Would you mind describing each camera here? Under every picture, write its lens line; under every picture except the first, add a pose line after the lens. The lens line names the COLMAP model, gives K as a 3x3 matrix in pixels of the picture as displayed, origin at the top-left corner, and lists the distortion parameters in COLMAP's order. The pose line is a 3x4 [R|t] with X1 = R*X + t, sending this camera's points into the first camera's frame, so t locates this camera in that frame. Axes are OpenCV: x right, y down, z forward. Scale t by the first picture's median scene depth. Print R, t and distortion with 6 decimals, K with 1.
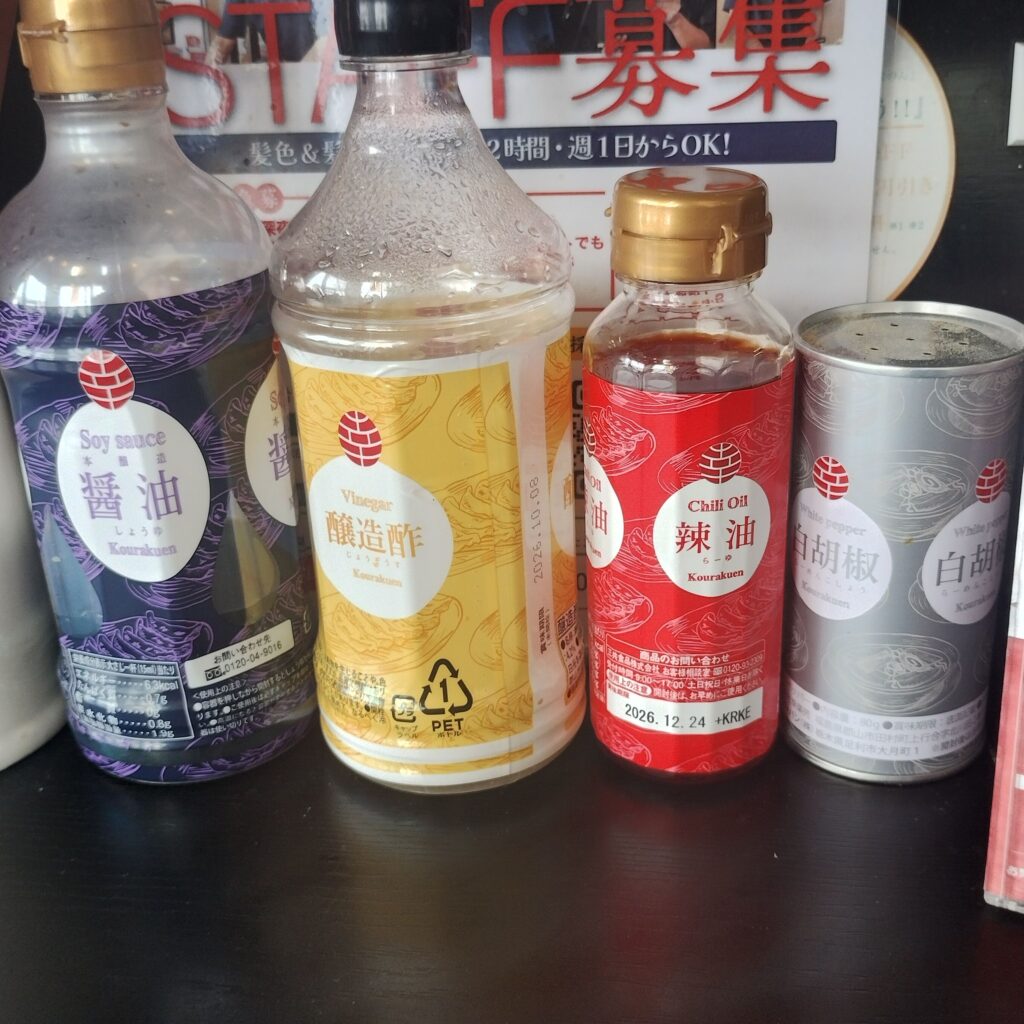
lens RADIAL K [[1134.7, 0, 514.0], [0, 1134.7, 504.8], [0, 0, 1]] dist [0.007546, 0.000000]
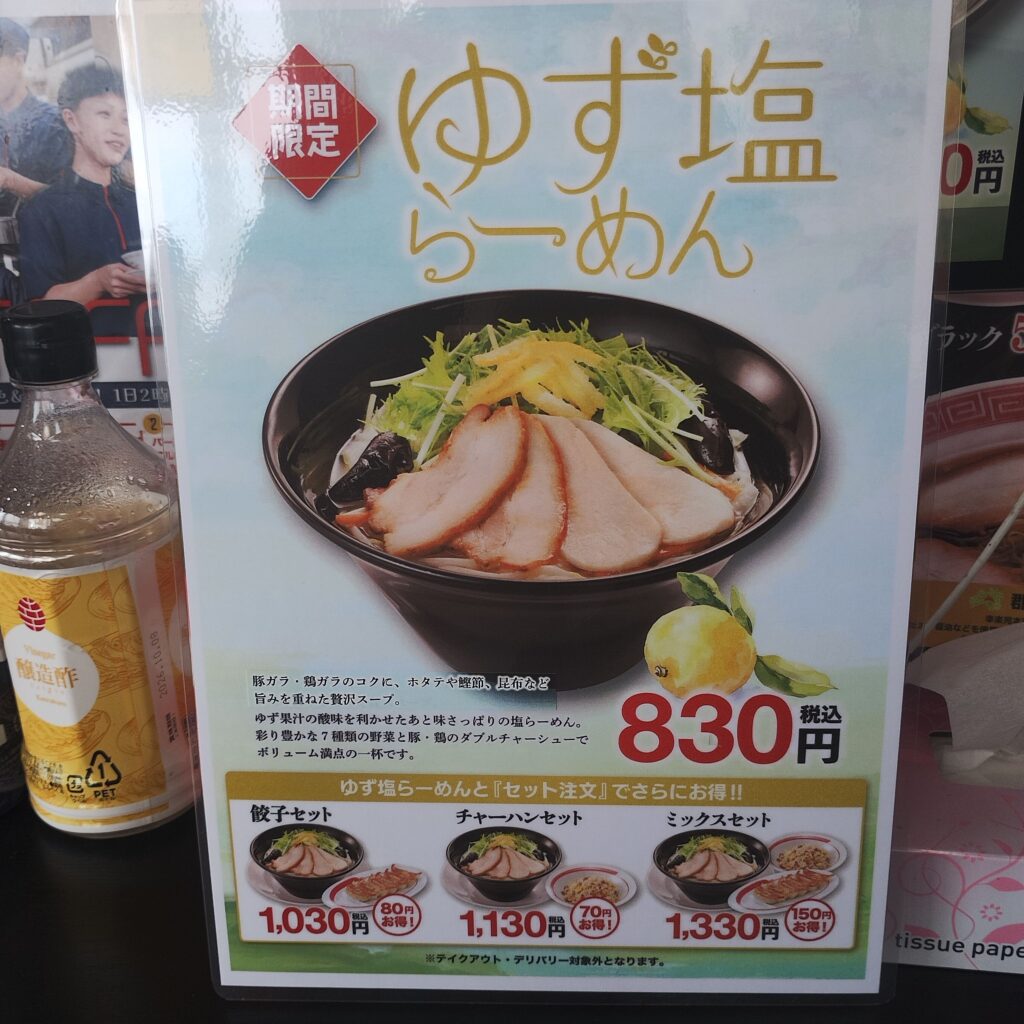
lens RADIAL K [[1134.7, 0, 504.7], [0, 1134.7, 507.7], [0, 0, 1]] dist [0.007546, 0.000000]
pose [[0.994853, -0.022417, 0.098819, 0.343823], [0.022463, 0.999747, 0.000648, -0.183555], [-0.098808, 0.001575, 0.995105, -0.587255]]
